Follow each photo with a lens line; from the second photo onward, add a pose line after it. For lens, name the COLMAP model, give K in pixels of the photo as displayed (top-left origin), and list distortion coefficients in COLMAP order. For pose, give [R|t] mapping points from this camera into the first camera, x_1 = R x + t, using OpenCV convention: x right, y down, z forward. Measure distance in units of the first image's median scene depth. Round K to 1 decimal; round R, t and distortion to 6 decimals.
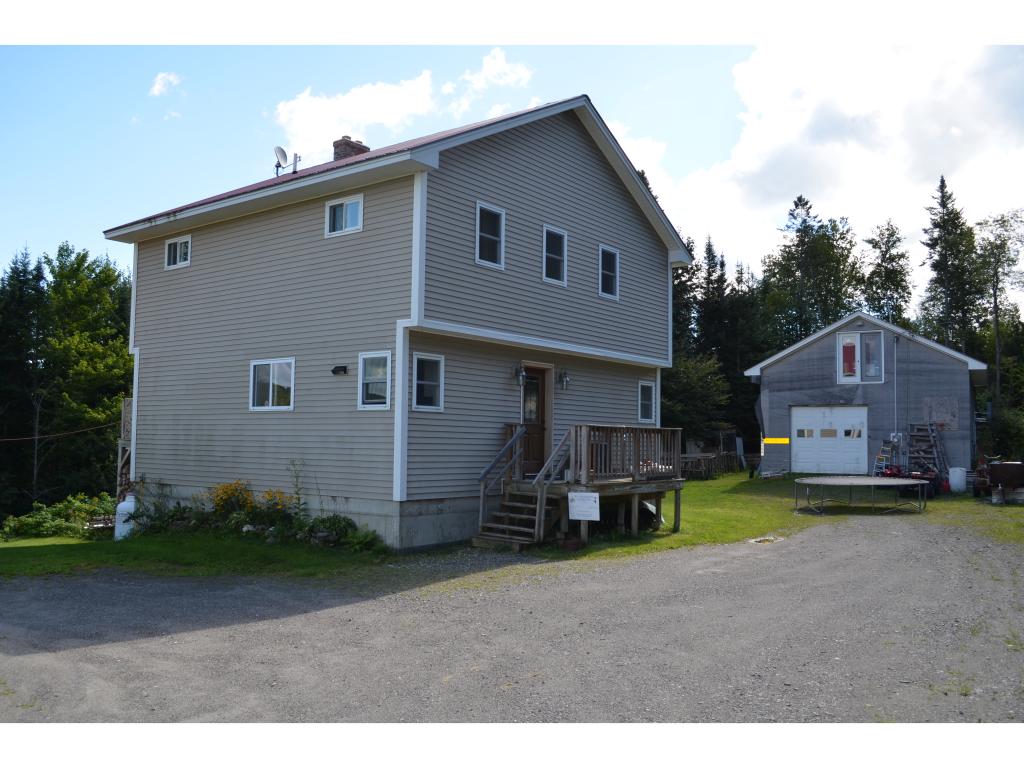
lens RADIAL K [[865.8, 0, 511.8], [0, 865.8, 385.8], [0, 0, 1]] dist [-0.071691, -0.011475]
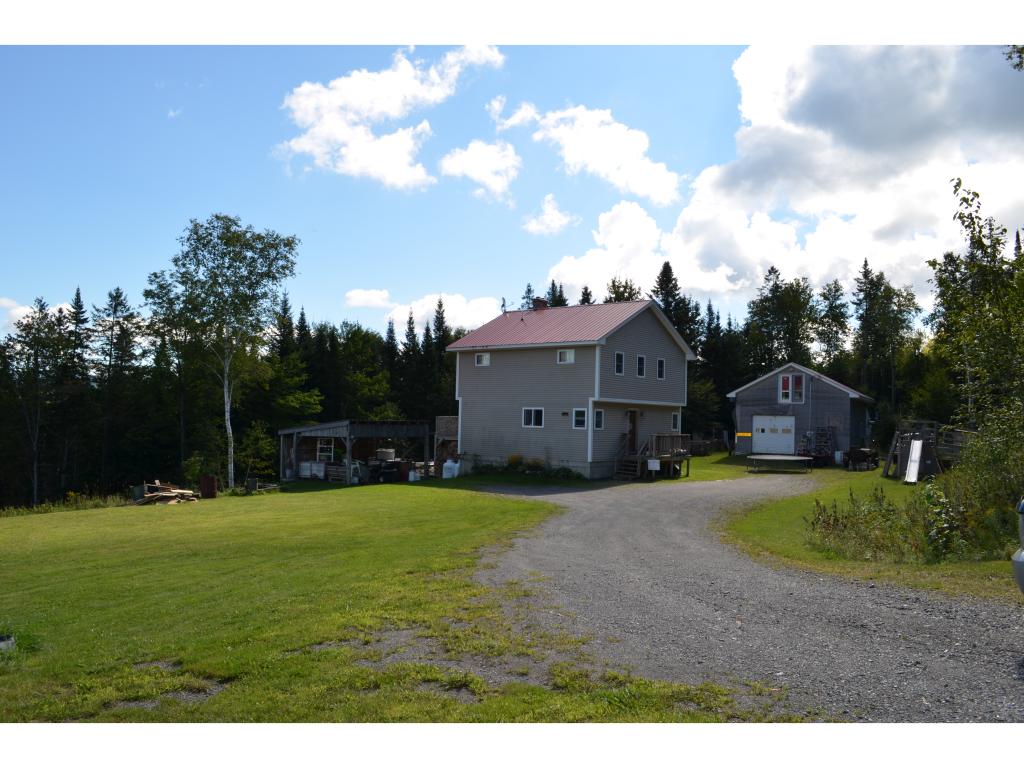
lens RADIAL K [[804.8, 0, 510.9], [0, 804.8, 383.9], [0, 0, 1]] dist [-0.078178, 0.006962]
pose [[0.999605, 0.010361, -0.026138, -0.139645], [-0.009800, 0.999721, 0.021476, -0.076154], [0.026353, -0.021212, 0.999428, -0.705150]]
